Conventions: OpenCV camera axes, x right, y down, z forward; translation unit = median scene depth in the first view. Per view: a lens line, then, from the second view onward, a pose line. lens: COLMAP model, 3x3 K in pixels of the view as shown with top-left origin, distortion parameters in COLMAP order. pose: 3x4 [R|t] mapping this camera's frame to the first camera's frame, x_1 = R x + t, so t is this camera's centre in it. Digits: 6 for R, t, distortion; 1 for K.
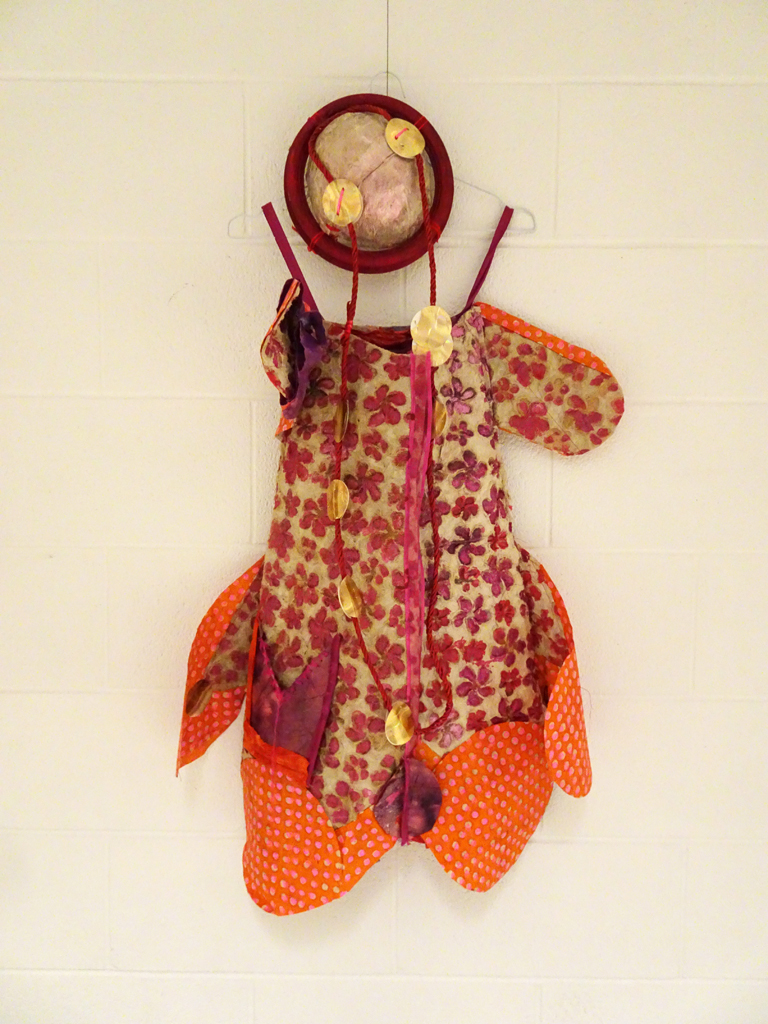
lens RADIAL K [[729.1, 0, 384.0], [0, 729.1, 512.0], [0, 0, 1]] dist [0.016193, 0.001348]
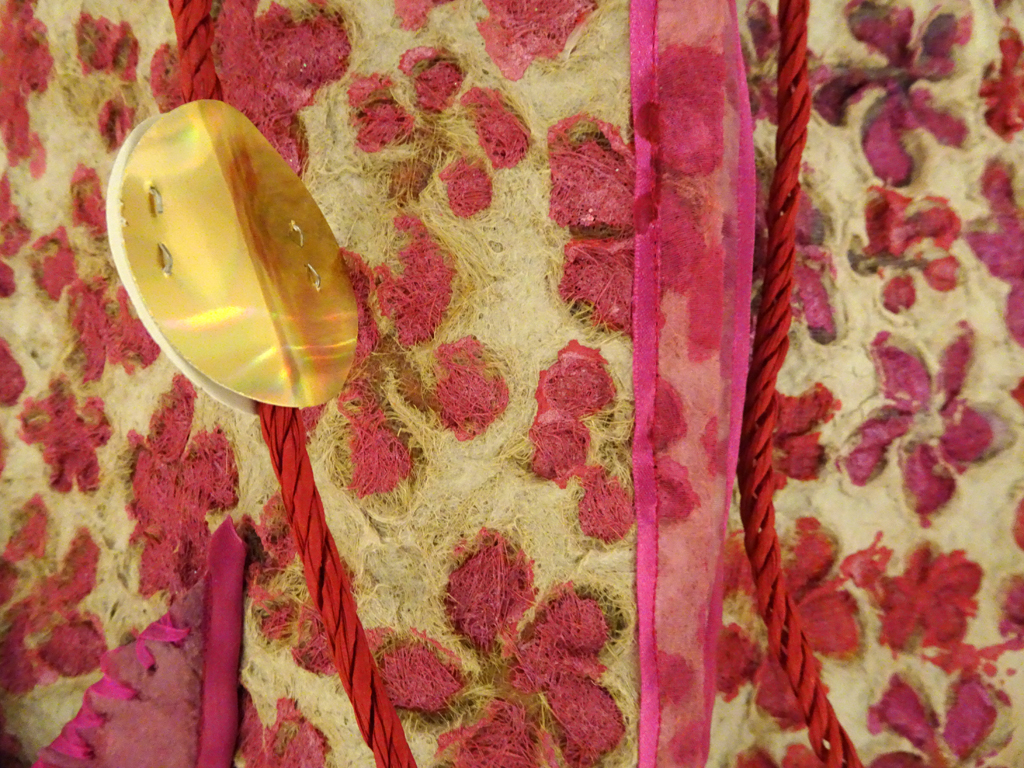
lens RADIAL K [[729.1, 0, 512.0], [0, 729.1, 384.0], [0, 0, 1]] dist [0.016193, 0.001348]
pose [[0.999862, 0.004540, 0.015998, 0.000355], [-0.004742, 0.999909, 0.012635, 0.128435], [-0.015939, -0.012709, 0.999792, 0.803522]]
